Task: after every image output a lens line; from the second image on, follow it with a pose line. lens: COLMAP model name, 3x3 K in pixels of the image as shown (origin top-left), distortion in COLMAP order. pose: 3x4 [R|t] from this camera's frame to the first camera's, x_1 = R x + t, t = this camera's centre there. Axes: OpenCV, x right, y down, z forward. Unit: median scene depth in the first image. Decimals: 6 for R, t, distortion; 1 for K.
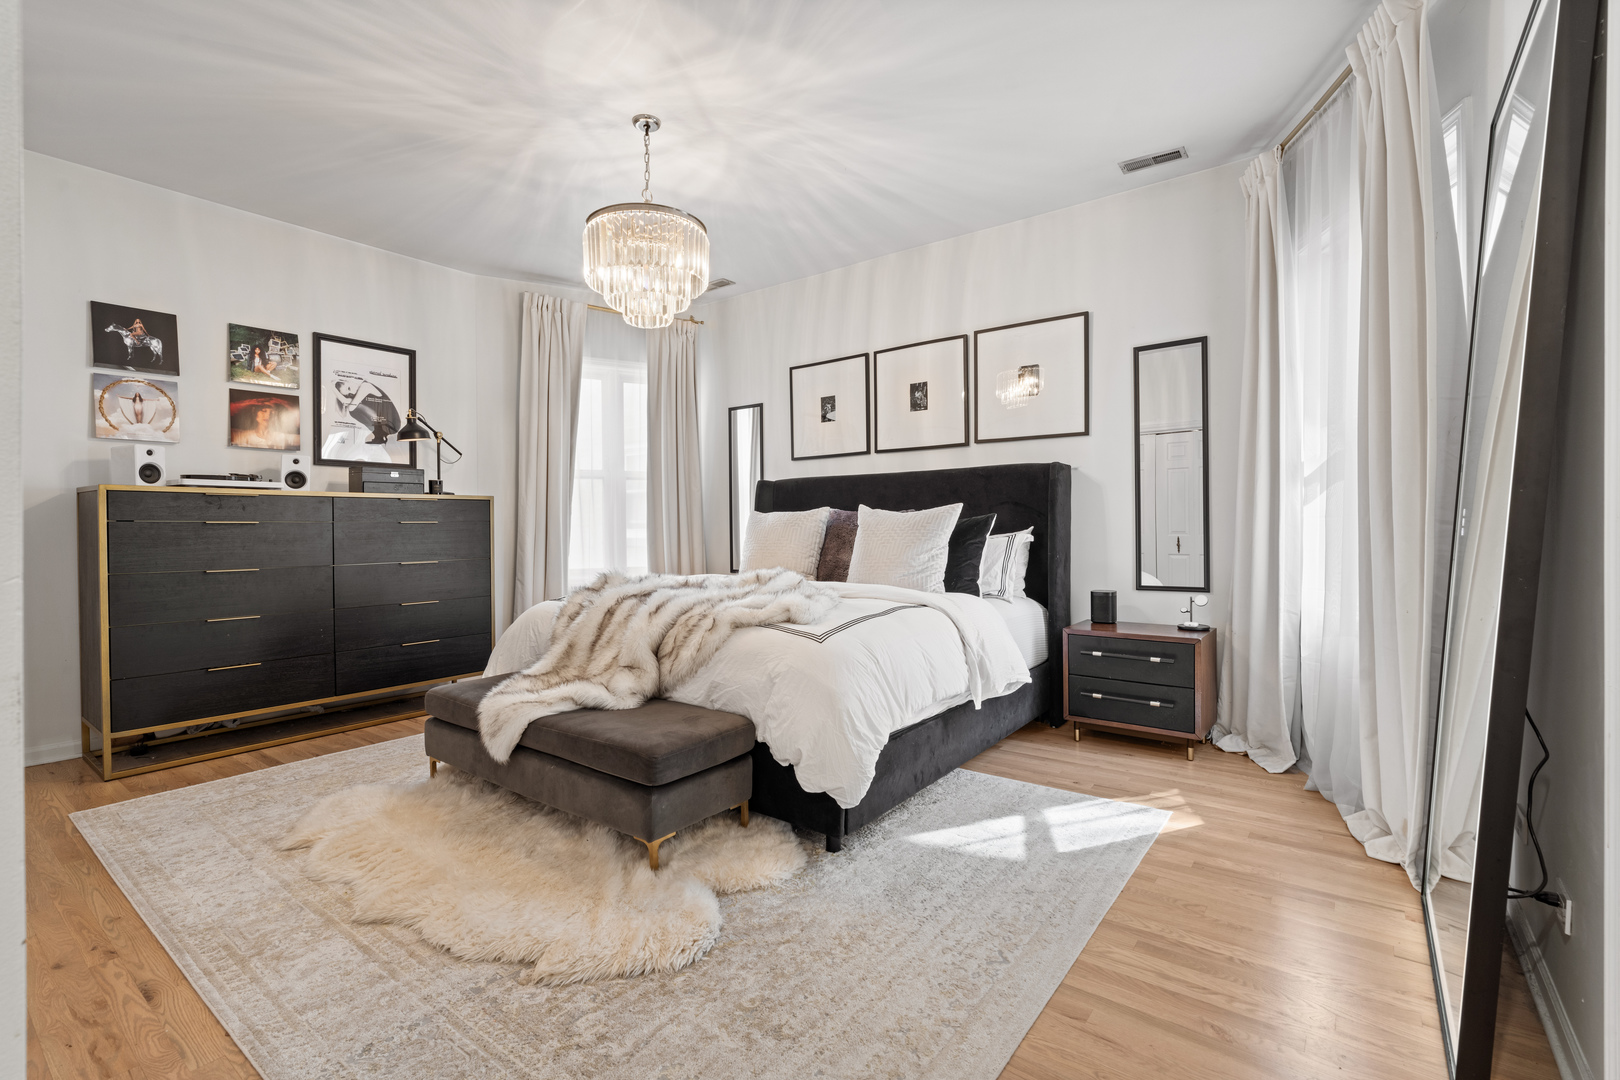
lens RADIAL K [[737.5, 0, 802.0], [0, 737.5, 531.0], [0, 0, 1]] dist [0.000468, 0.001779]
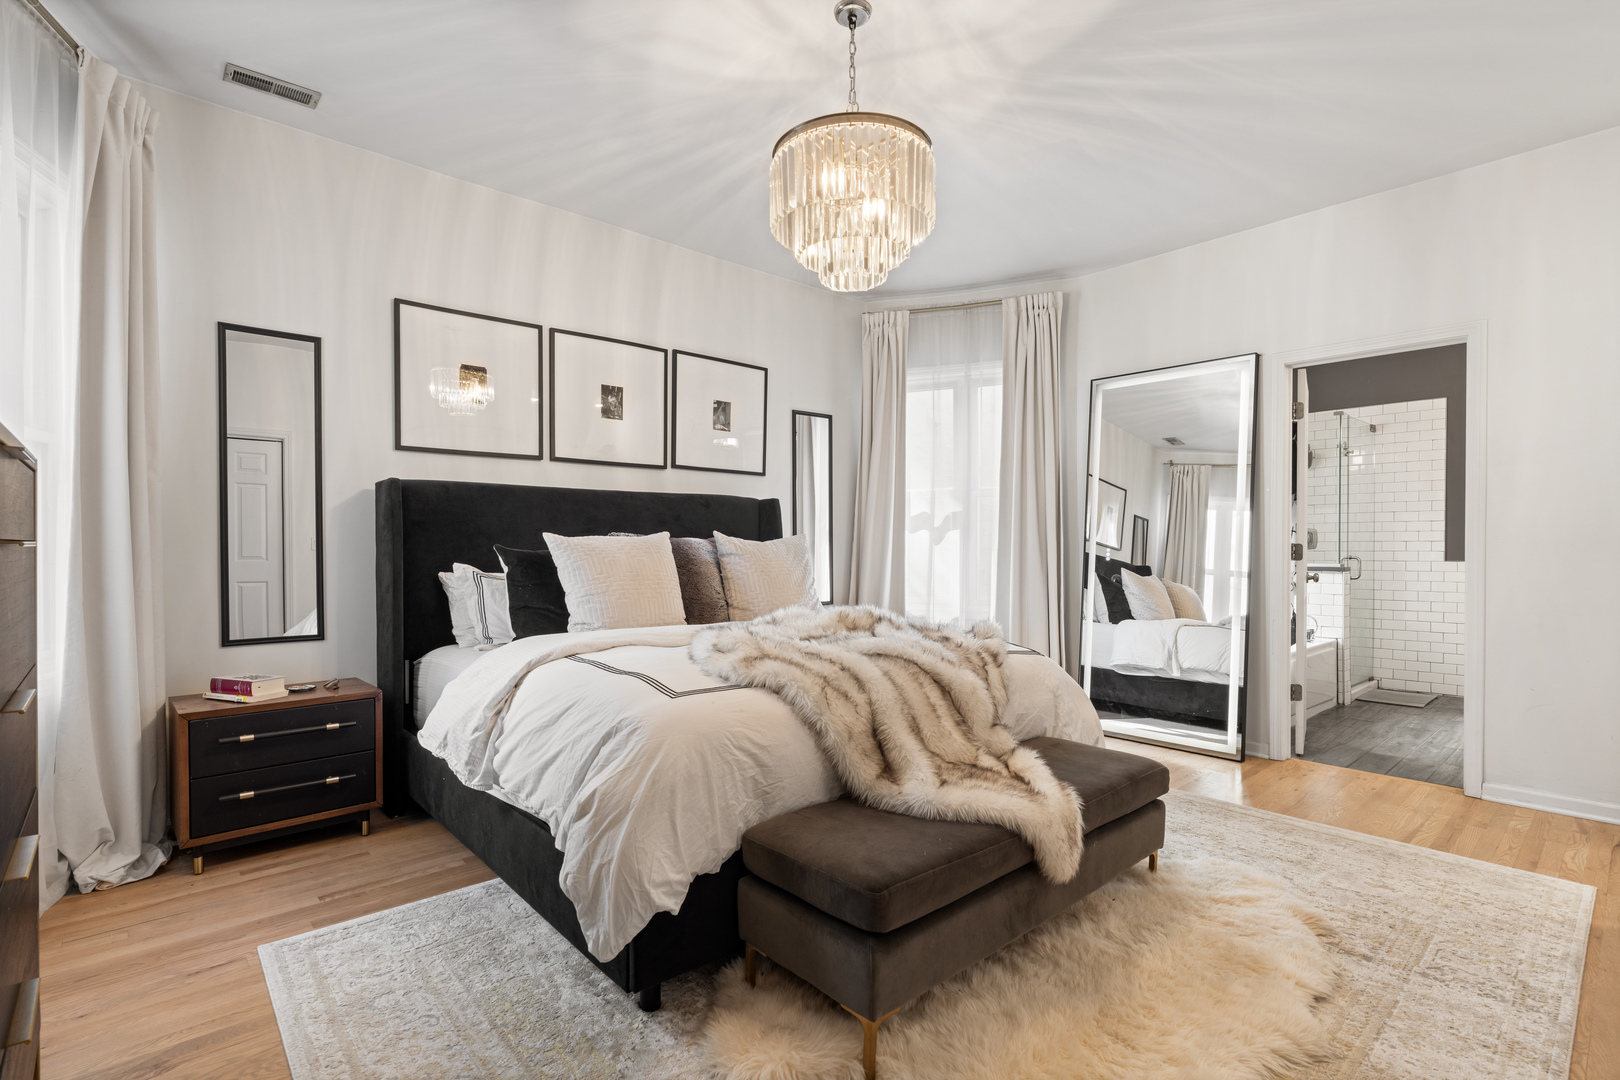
lens RADIAL K [[773.3, 0, 808.3], [0, 773.3, 558.6], [0, 0, 1]] dist [0.001396, 0.000670]
pose [[0.171938, -0.006642, 0.985085, -0.689783], [0.007017, 0.999960, 0.005518, -0.006274], [-0.985083, 0.005964, 0.171978, 0.636954]]
